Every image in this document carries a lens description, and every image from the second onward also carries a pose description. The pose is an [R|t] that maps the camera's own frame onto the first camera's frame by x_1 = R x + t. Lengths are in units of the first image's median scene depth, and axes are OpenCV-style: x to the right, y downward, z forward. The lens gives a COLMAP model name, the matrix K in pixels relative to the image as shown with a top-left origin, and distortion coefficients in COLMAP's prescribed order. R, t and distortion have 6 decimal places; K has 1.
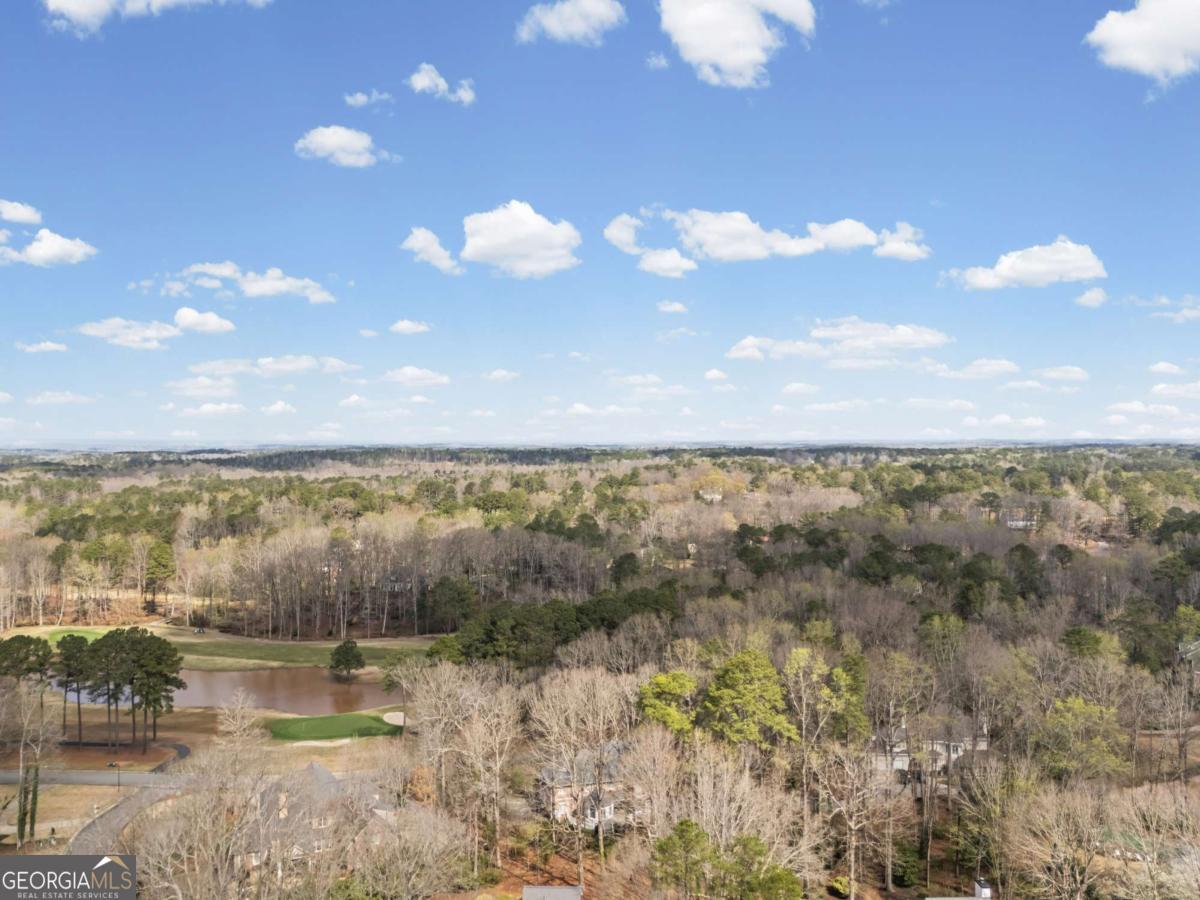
lens RADIAL K [[879.5, 0, 600.0], [0, 879.5, 450.0], [0, 0, 1]] dist [0.027574, -0.000629]
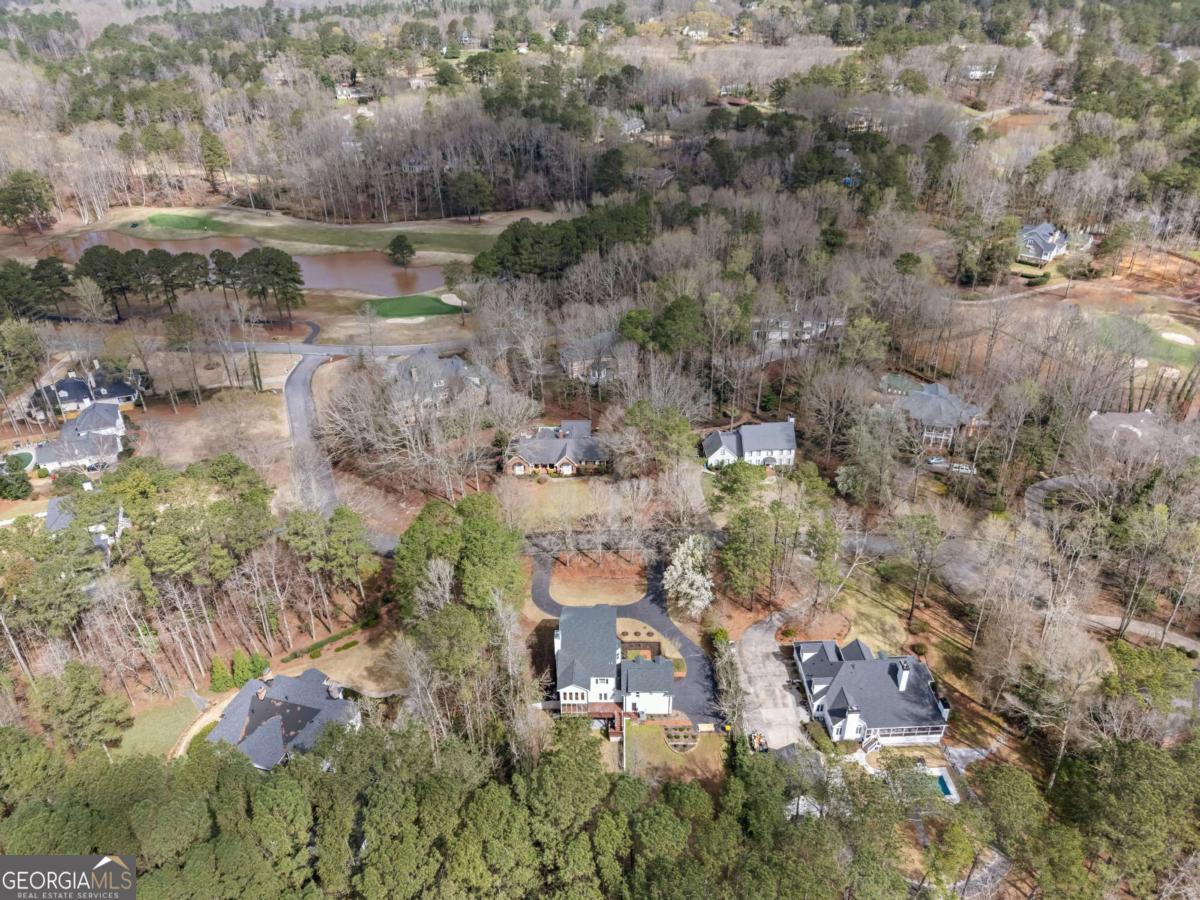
lens RADIAL K [[823.2, 0, 600.0], [0, 823.2, 450.0], [0, 0, 1]] dist [0.018719, 0.000860]
pose [[0.999799, -0.015828, 0.012277, -0.009601], [0.007160, 0.854766, 0.518965, -0.155994], [-0.018708, -0.518773, 0.854707, -0.234993]]
